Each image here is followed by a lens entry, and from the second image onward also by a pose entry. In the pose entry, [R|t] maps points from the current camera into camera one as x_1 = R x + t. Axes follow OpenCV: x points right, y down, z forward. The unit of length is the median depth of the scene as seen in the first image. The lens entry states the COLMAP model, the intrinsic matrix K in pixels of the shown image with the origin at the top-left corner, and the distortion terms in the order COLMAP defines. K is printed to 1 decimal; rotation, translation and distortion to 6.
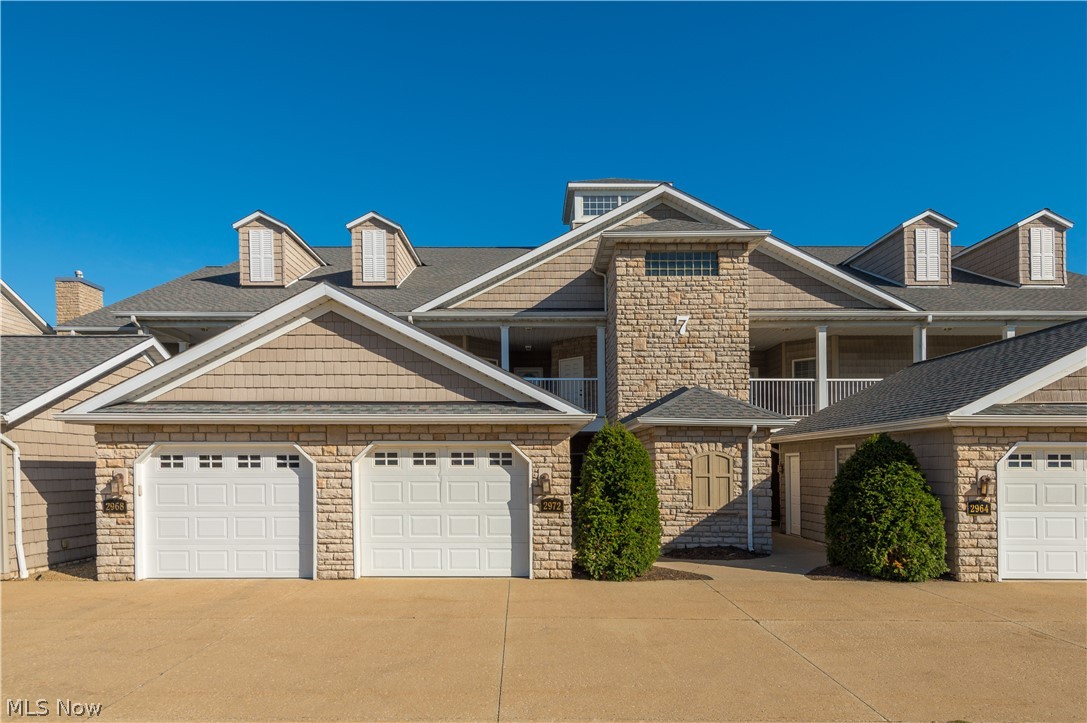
lens RADIAL K [[604.7, 0, 542.2], [0, 604.7, 366.2], [0, 0, 1]] dist [0.017926, -0.005874]
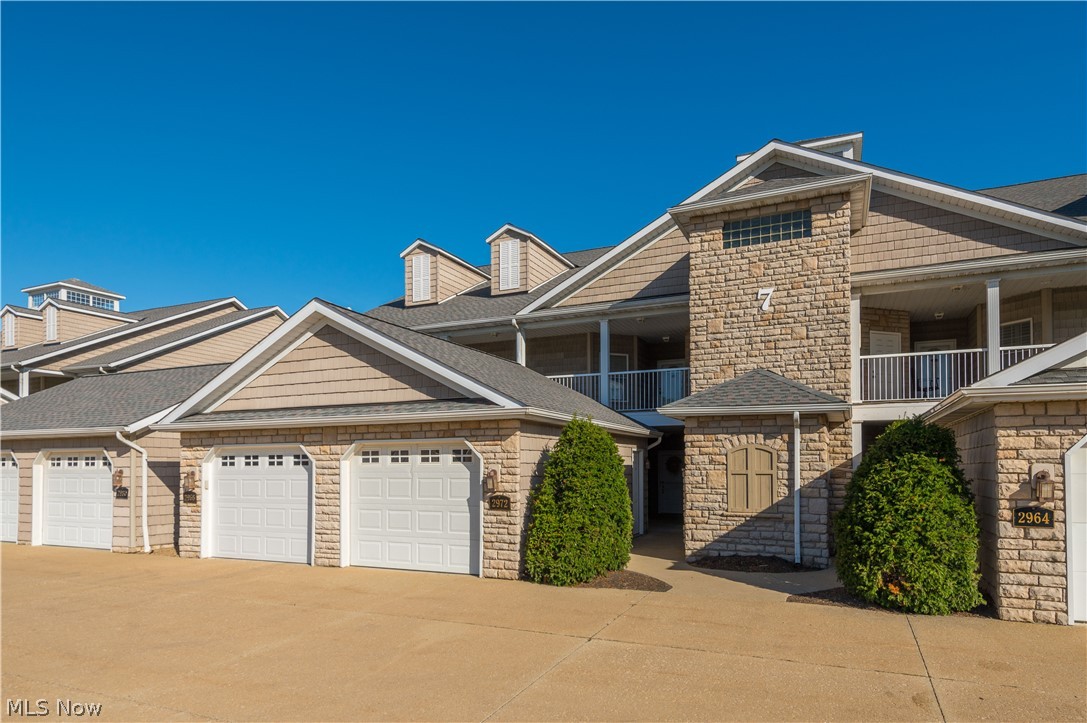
lens RADIAL K [[604.7, 0, 541.7], [0, 604.7, 359.9], [0, 0, 1]] dist [0.017926, -0.005874]
pose [[0.921836, -0.072168, -0.380802, 0.442888], [0.069172, 0.997372, -0.021570, 0.025621], [0.381357, -0.006457, 0.924405, 0.124155]]
